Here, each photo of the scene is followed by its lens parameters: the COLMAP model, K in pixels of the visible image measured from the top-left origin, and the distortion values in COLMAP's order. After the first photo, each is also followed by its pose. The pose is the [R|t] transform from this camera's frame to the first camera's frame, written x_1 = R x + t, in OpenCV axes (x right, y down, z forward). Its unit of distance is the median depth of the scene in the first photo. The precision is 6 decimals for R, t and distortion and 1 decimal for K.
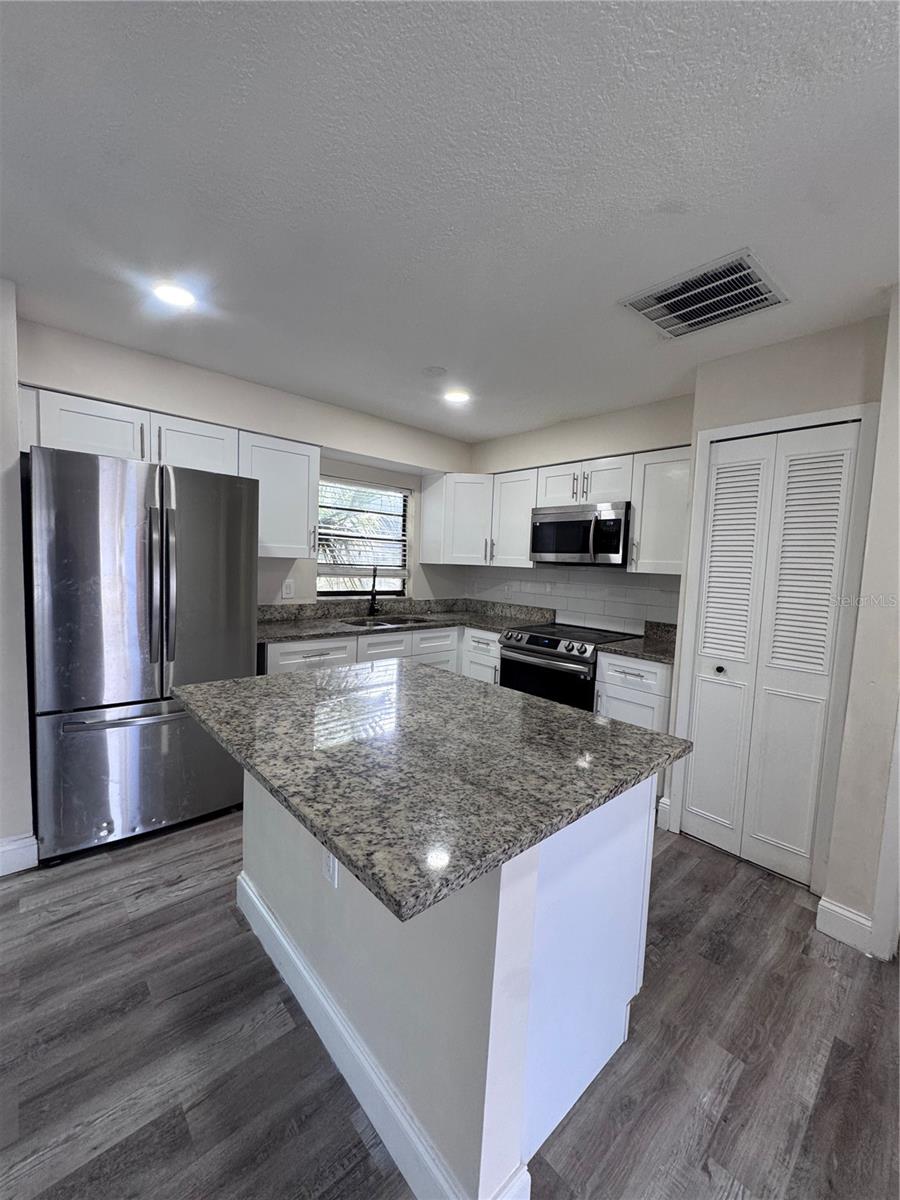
lens RADIAL K [[477.2, 0, 450.7], [0, 477.2, 599.6], [0, 0, 1]] dist [-0.002510, -0.000330]
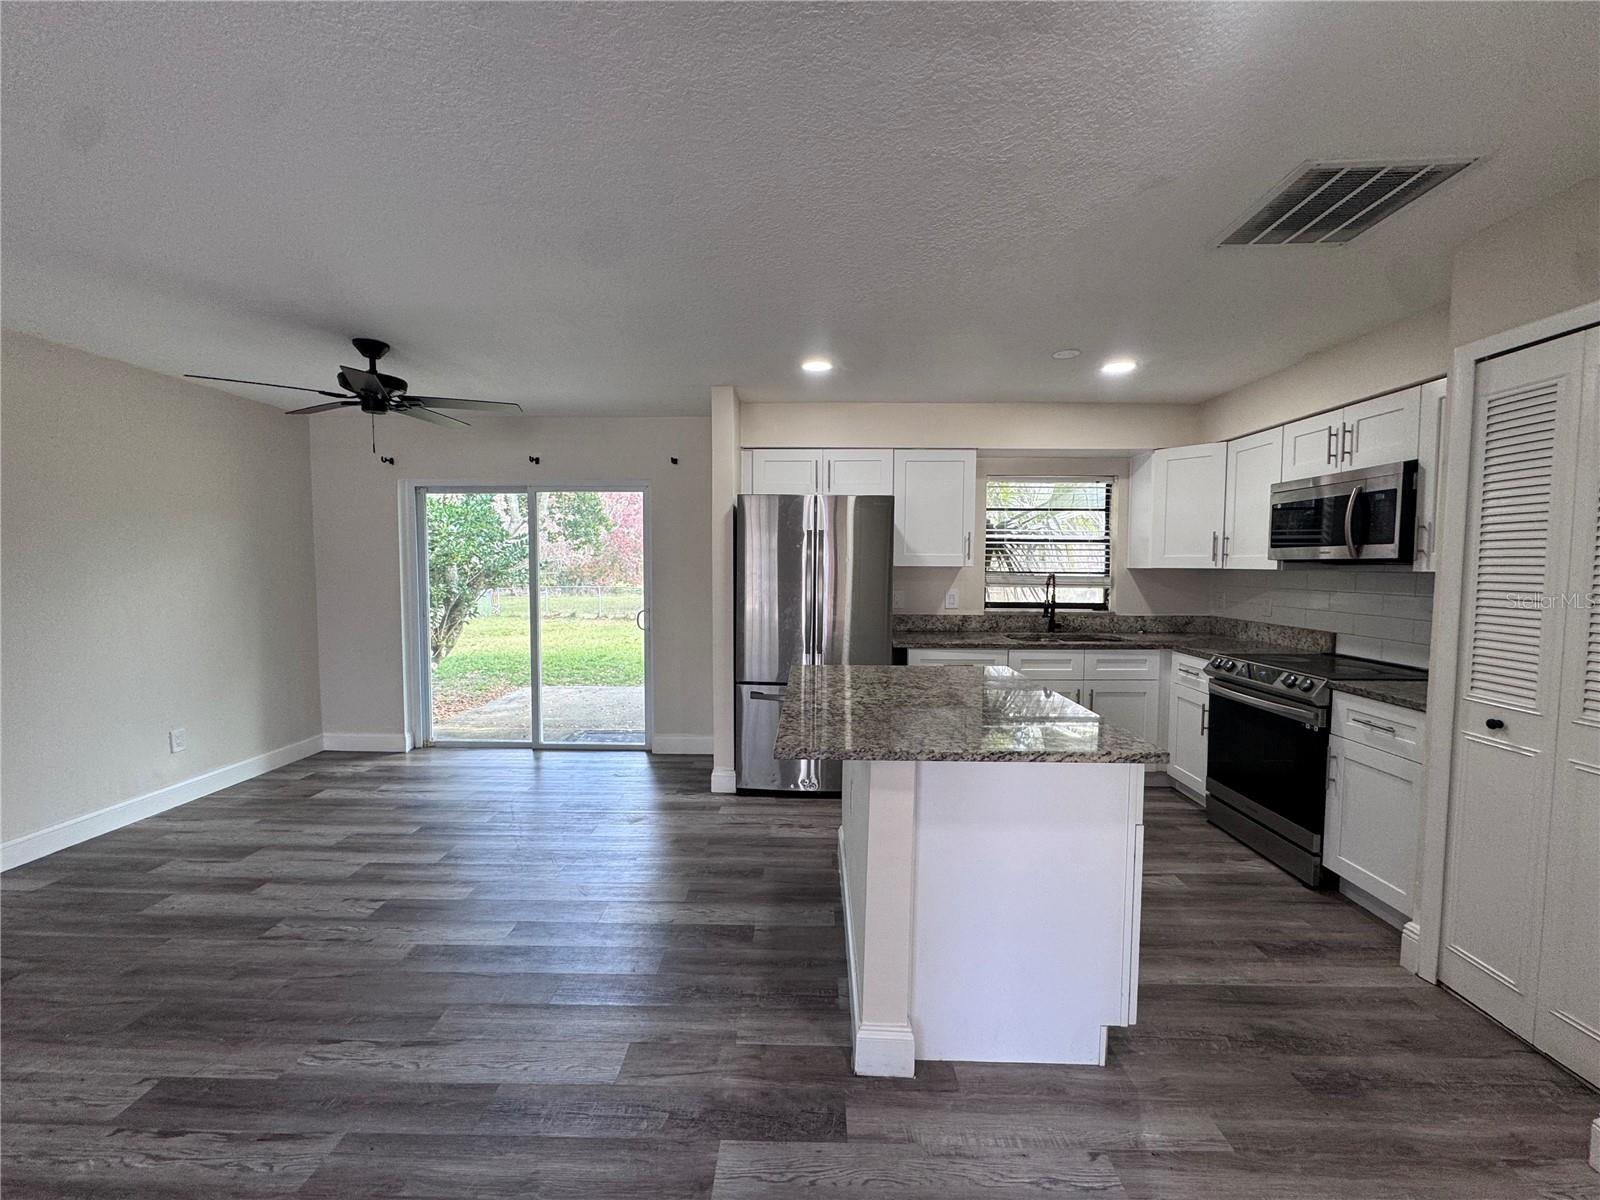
lens RADIAL K [[636.3, 0, 799.5], [0, 636.3, 601.0], [0, 0, 1]] dist [-0.002510, -0.000330]
pose [[0.725922, 0.004347, -0.687763, 0.333409], [-0.030346, 0.999209, -0.025714, 0.025185], [0.687107, 0.039537, 0.725480, -0.150347]]
